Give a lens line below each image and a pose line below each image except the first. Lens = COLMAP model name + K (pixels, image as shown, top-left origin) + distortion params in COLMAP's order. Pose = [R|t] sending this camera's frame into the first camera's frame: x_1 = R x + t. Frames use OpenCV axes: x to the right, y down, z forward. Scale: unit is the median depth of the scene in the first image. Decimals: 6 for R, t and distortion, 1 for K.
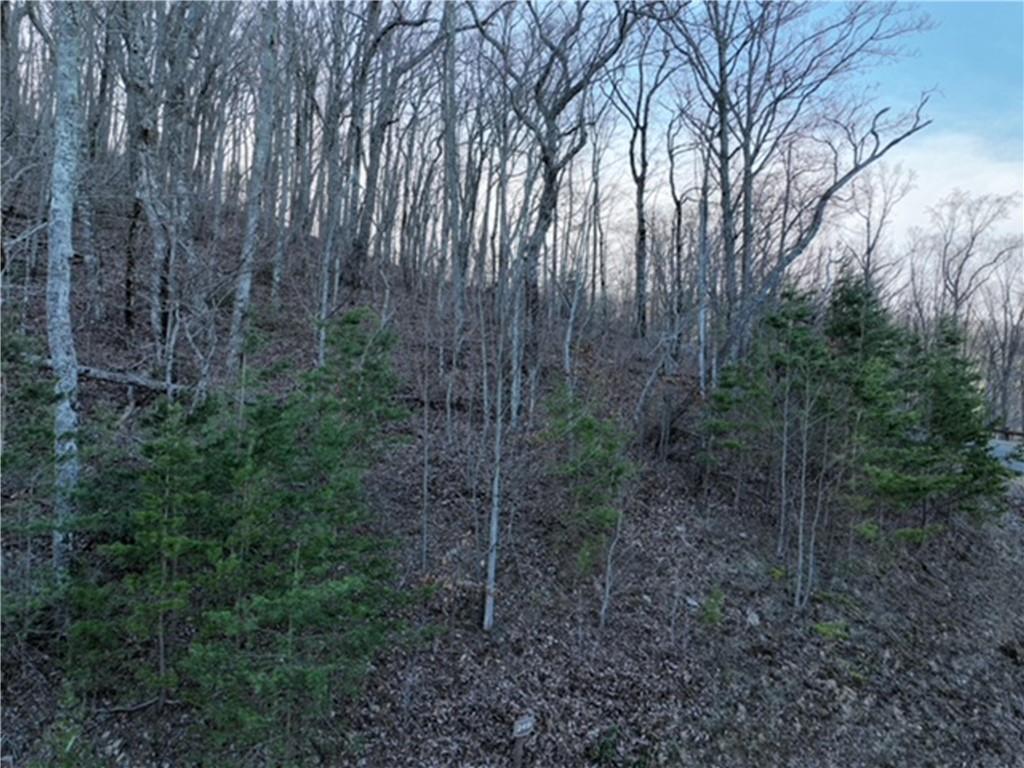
lens RADIAL K [[725.7, 0, 516.6], [0, 725.7, 383.4], [0, 0, 1]] dist [0.009890, 0.005516]
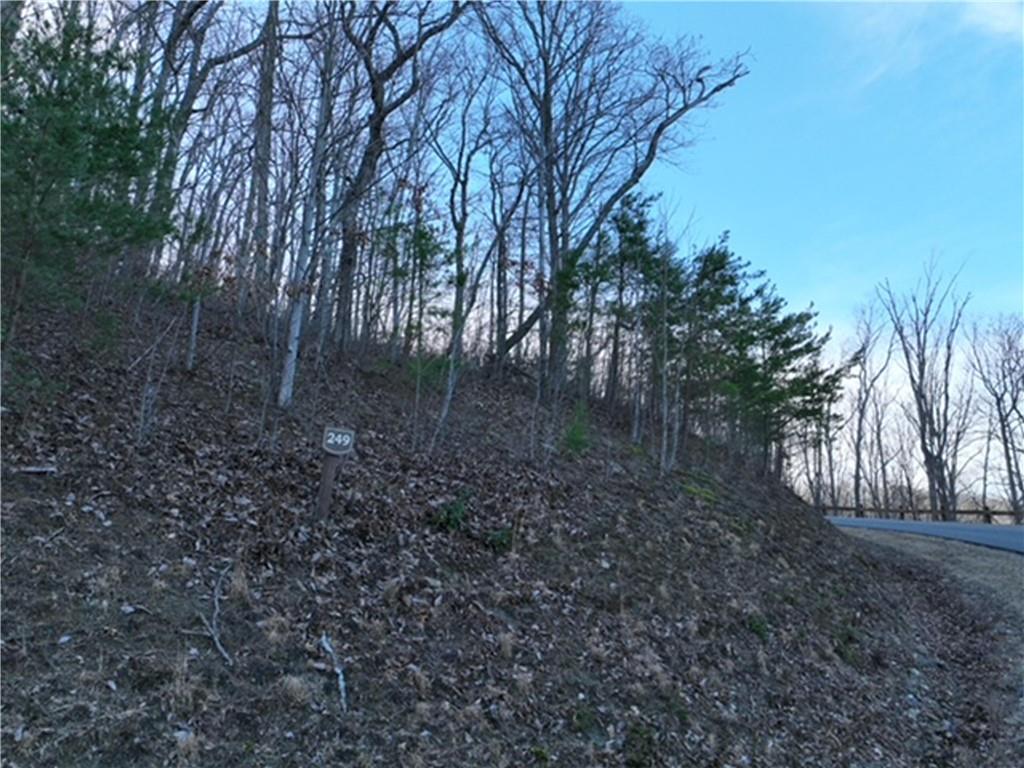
lens RADIAL K [[725.7, 0, 516.6], [0, 725.7, 383.4], [0, 0, 1]] dist [0.009890, 0.005516]
pose [[0.963101, 0.063067, 0.261647, -0.005109], [-0.008009, 0.978443, -0.206361, 0.294264], [-0.269021, 0.196651, 0.942845, 0.175596]]
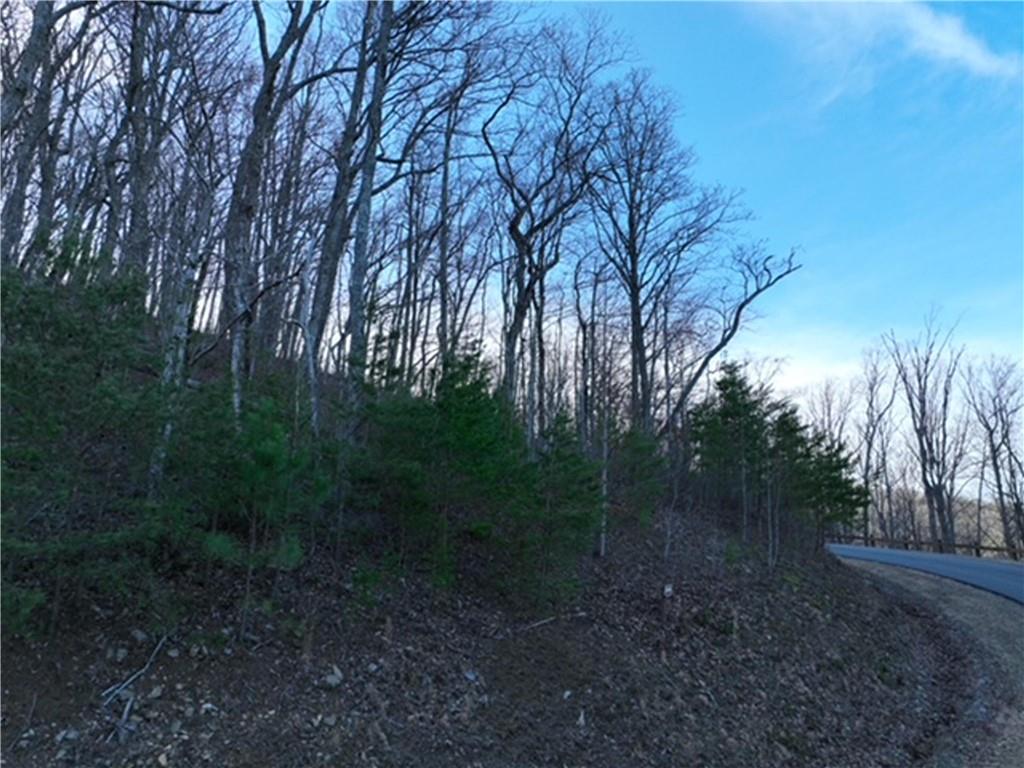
lens RADIAL K [[725.7, 0, 516.6], [0, 725.7, 383.4], [0, 0, 1]] dist [0.009890, 0.005516]
pose [[0.963539, 0.060665, 0.260599, -0.376879], [-0.005937, 0.978566, -0.205848, 0.192976], [-0.267501, 0.196796, 0.943247, -0.222572]]
